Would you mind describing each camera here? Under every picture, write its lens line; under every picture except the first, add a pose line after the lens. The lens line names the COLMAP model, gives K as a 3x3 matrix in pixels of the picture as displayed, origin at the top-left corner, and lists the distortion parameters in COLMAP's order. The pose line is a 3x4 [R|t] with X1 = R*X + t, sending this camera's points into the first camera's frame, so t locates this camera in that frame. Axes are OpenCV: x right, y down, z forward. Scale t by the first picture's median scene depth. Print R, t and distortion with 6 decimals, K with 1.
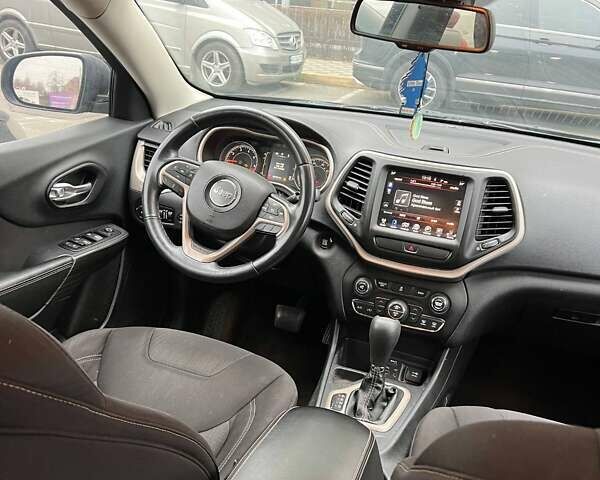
lens RADIAL K [[593.3, 0, 300.0], [0, 593.3, 240.0], [0, 0, 1]] dist [0.043081, -0.005617]
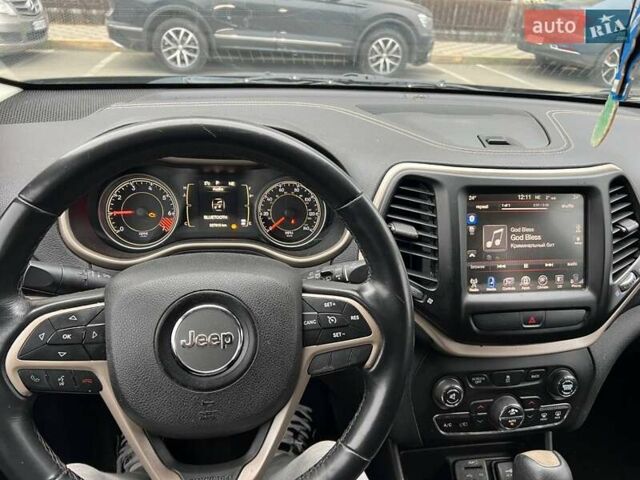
lens RADIAL K [[486.0, 0, 320.0], [0, 486.0, 240.0], [0, 0, 1]] dist [0.005240, -0.006997]
pose [[0.875426, -0.240935, 0.419023, -0.176429], [0.183538, 0.967677, 0.172960, -0.178391], [-0.447151, -0.074507, 0.891350, 0.632441]]
